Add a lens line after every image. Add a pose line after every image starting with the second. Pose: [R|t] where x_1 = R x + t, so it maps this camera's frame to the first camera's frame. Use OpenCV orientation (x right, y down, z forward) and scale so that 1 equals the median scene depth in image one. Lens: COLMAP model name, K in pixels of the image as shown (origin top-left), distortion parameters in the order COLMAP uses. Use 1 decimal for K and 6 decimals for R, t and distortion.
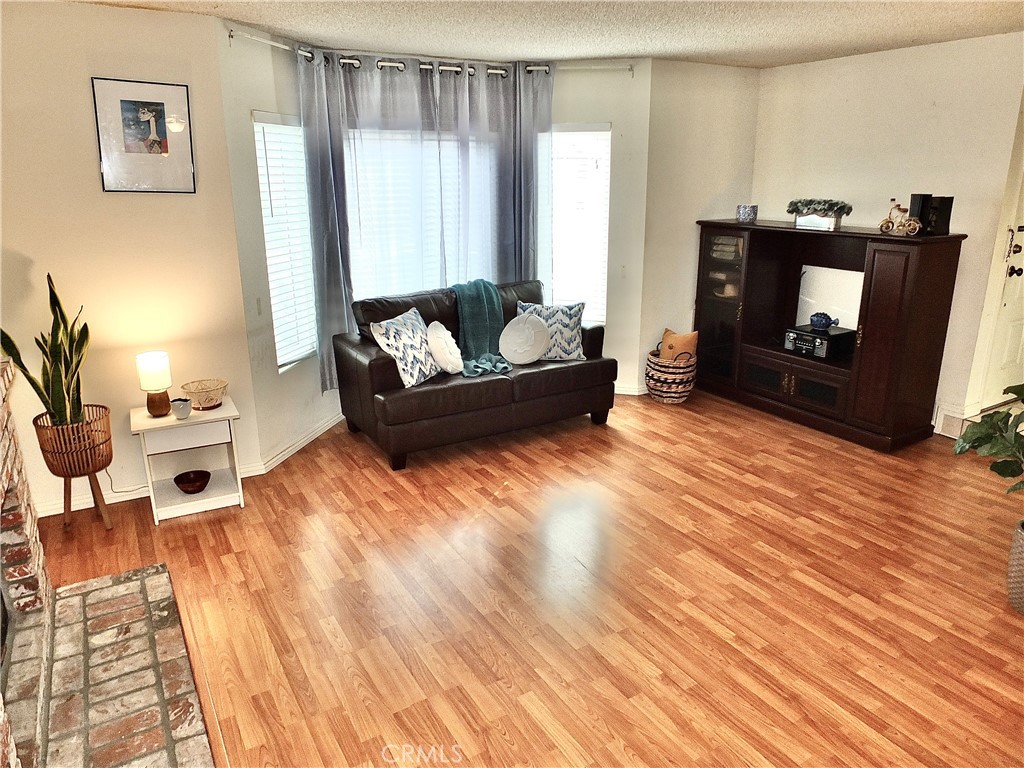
lens RADIAL K [[695.4, 0, 513.9], [0, 695.4, 384.4], [0, 0, 1]] dist [-0.036408, 0.004935]
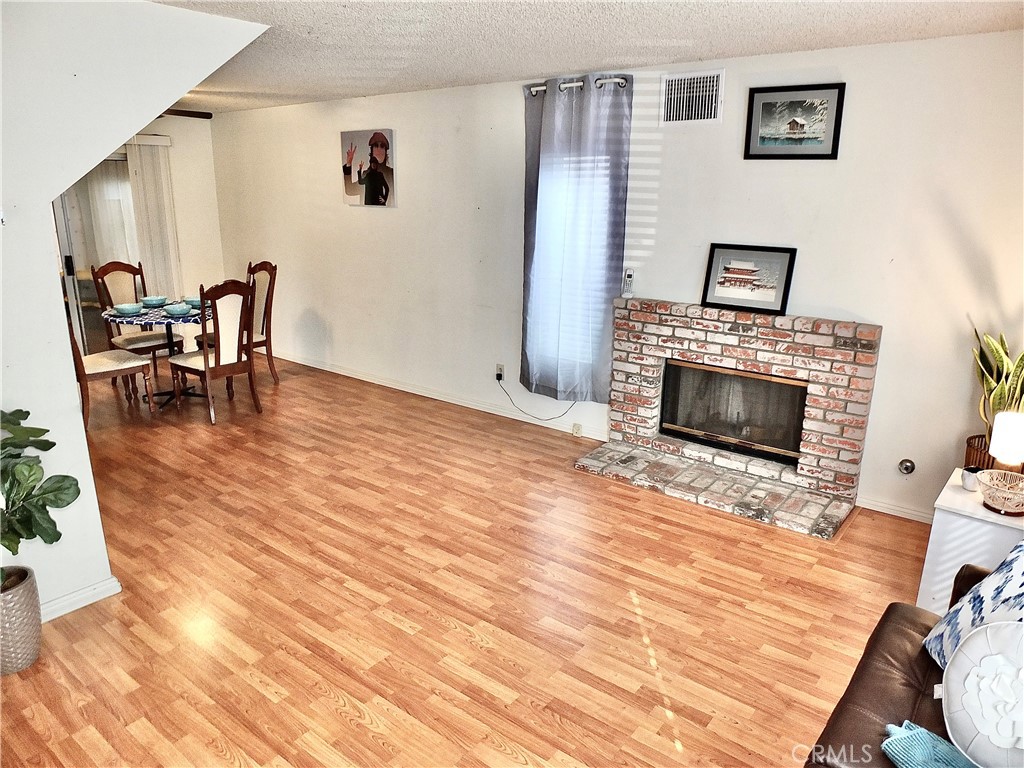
lens RADIAL K [[695.4, 0, 513.9], [0, 695.4, 384.4], [0, 0, 1]] dist [-0.036408, 0.004935]
pose [[-0.935051, 0.093682, -0.341912, 0.306757], [-0.106025, 0.846413, 0.521866, -0.422625], [0.338288, 0.524222, -0.781507, 1.346583]]
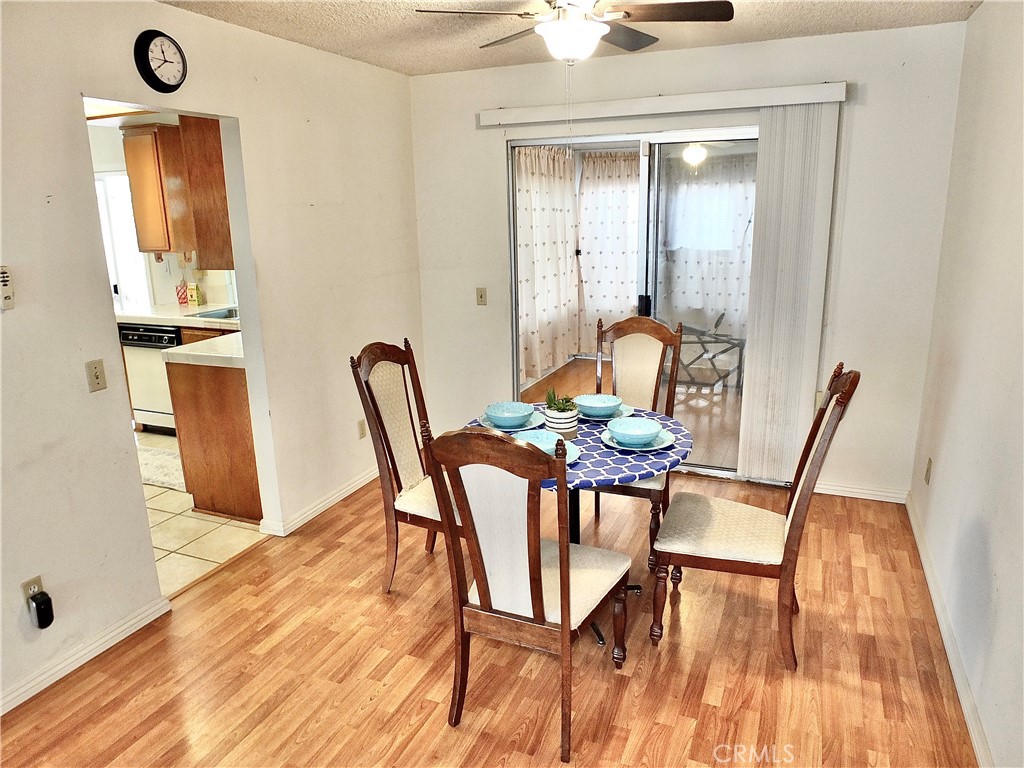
lens RADIAL K [[695.4, 0, 513.9], [0, 695.4, 384.4], [0, 0, 1]] dist [-0.036408, 0.004935]
pose [[-0.592376, -0.183399, 0.784510, -0.068913], [0.250494, 0.883558, 0.395699, -0.044793], [-0.765731, 0.430918, -0.477458, 0.176315]]
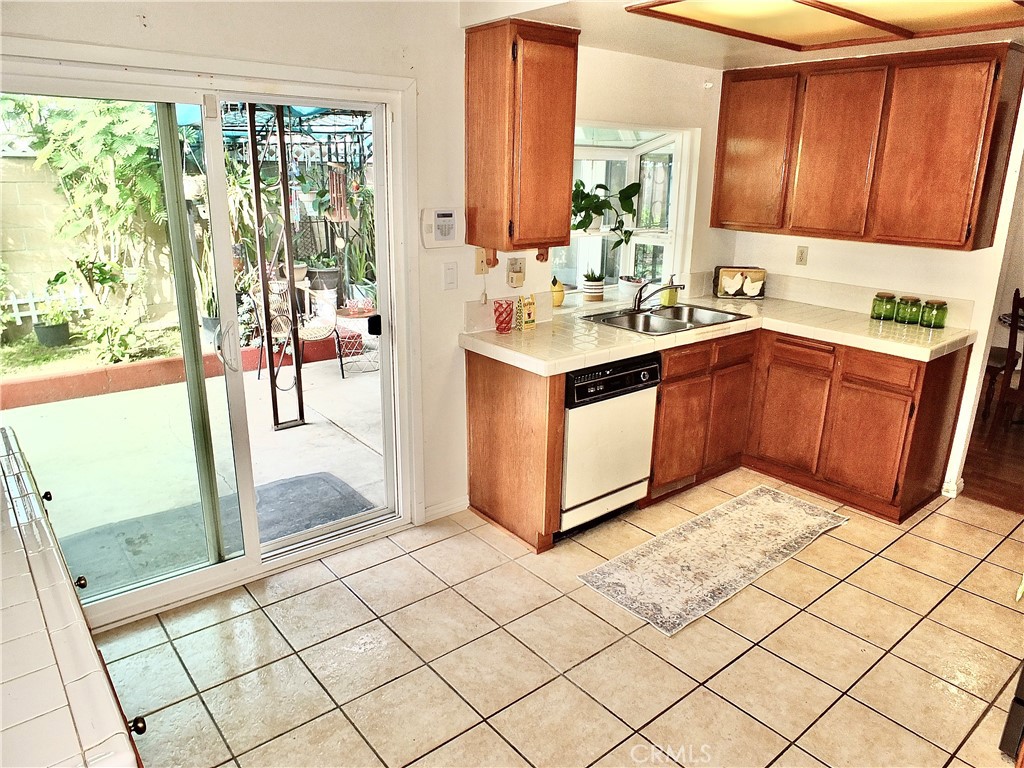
lens RADIAL K [[695.4, 0, 513.9], [0, 695.4, 384.4], [0, 0, 1]] dist [-0.036408, 0.004935]
pose [[-0.988607, 0.039082, -0.145356, 1.731011], [-0.049145, 0.828967, 0.557134, -0.243630], [0.142269, 0.557930, -0.817602, 0.740189]]
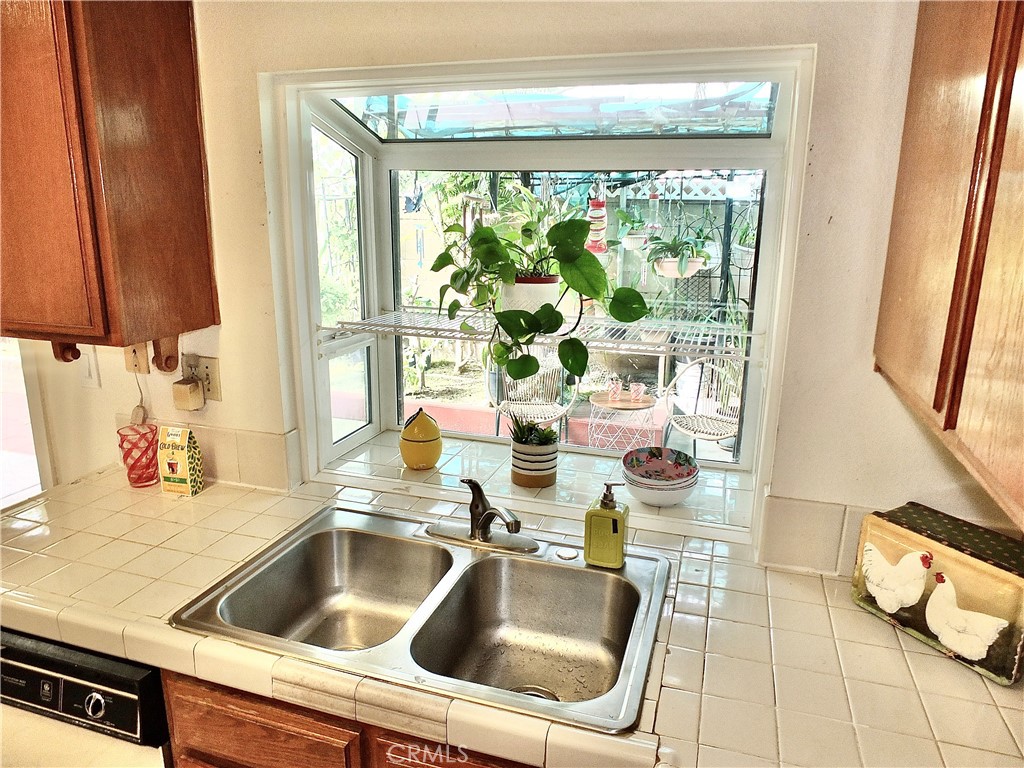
lens RADIAL K [[685.2, 0, 509.3], [0, 685.2, 381.0], [0, 0, 1]] dist [-0.042084, 0.001858]
pose [[-0.673207, -0.179629, 0.717304, 1.076562], [0.204527, 0.886969, 0.414070, 0.003286], [-0.710606, 0.425463, -0.560375, -0.014085]]
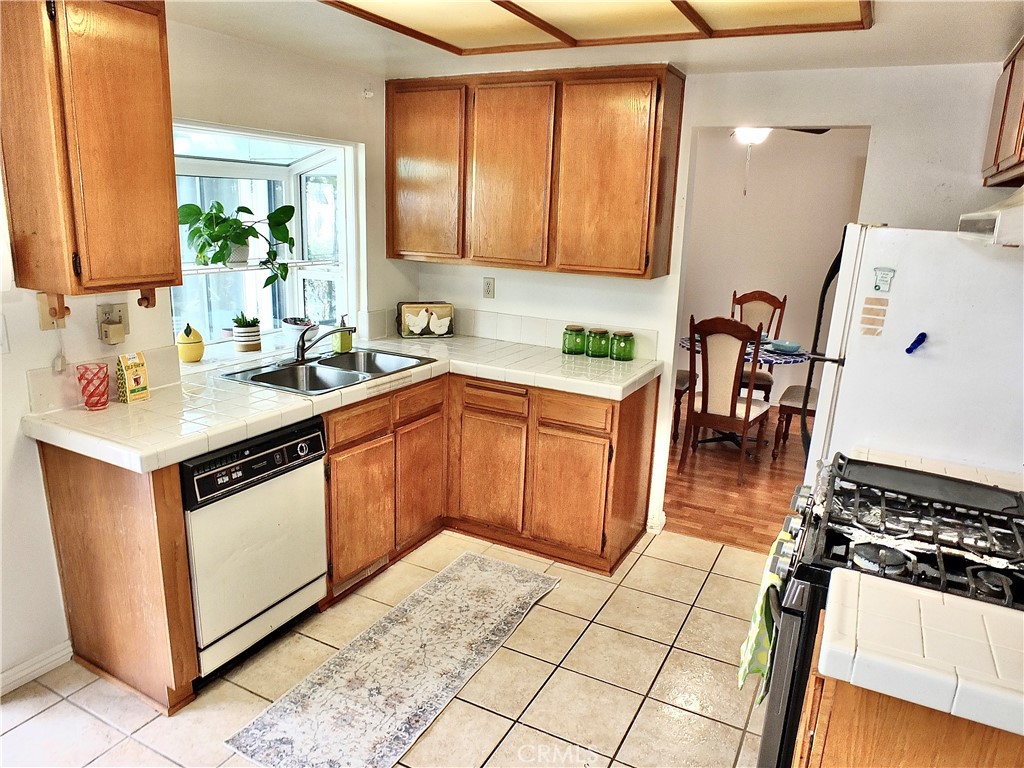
lens RADIAL K [[695.4, 0, 513.9], [0, 695.4, 384.4], [0, 0, 1]] dist [-0.036408, 0.004935]
pose [[-0.852864, 0.104414, -0.511587, 1.600244], [-0.179845, 0.861100, 0.475566, -0.185318], [0.490183, 0.497599, -0.715623, 0.592045]]
